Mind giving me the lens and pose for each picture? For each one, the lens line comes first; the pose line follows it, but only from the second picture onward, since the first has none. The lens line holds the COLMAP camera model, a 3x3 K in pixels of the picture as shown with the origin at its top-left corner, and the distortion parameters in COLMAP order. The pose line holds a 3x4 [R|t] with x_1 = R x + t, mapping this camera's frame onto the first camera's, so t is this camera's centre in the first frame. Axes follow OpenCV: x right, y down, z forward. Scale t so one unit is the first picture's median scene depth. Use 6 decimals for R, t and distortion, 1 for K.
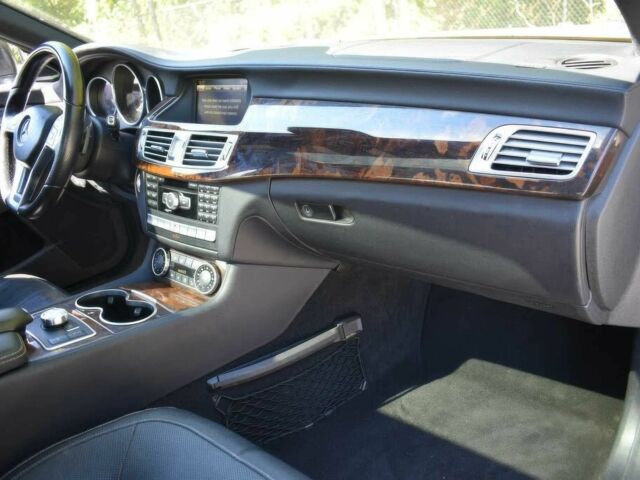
lens RADIAL K [[564.9, 0, 319.9], [0, 564.9, 235.9], [0, 0, 1]] dist [-0.056227, -0.016231]
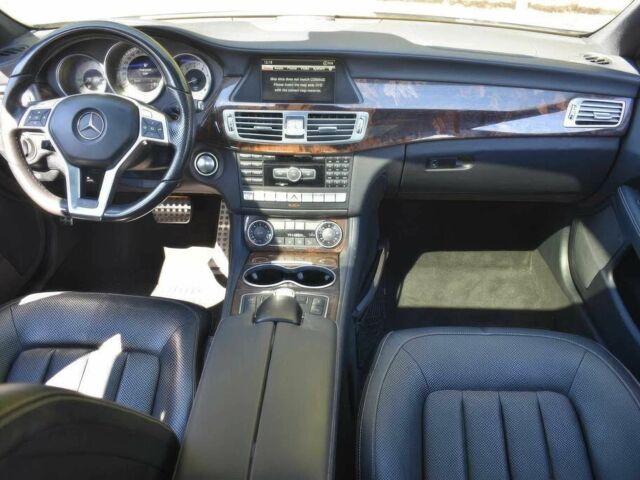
lens RADIAL K [[564.9, 0, 321.2], [0, 564.9, 245.6], [0, 0, 1]] dist [-0.056227, -0.016231]
pose [[0.761451, -0.237743, 0.603051, -0.977913], [0.150481, 0.969731, 0.192294, -0.139472], [-0.630514, -0.055675, 0.774179, 0.089870]]
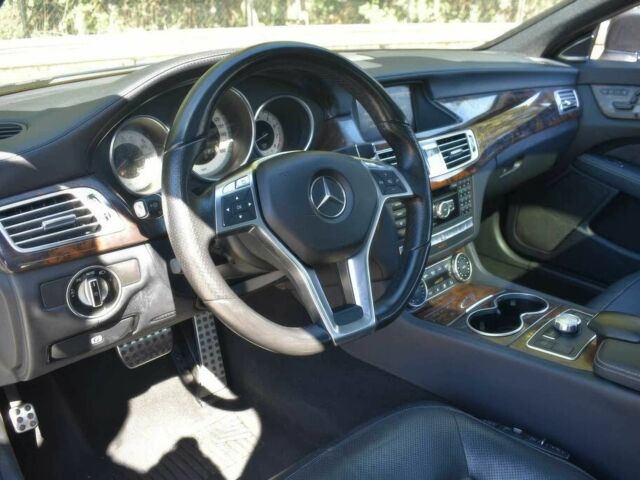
lens RADIAL K [[564.9, 0, 319.0], [0, 564.9, 240.2], [0, 0, 1]] dist [-0.056227, -0.016231]
pose [[0.054798, -0.292338, 0.954744, -1.285979], [0.329896, 0.907786, 0.259025, -0.356440], [-0.942425, 0.300773, 0.146186, 1.130433]]
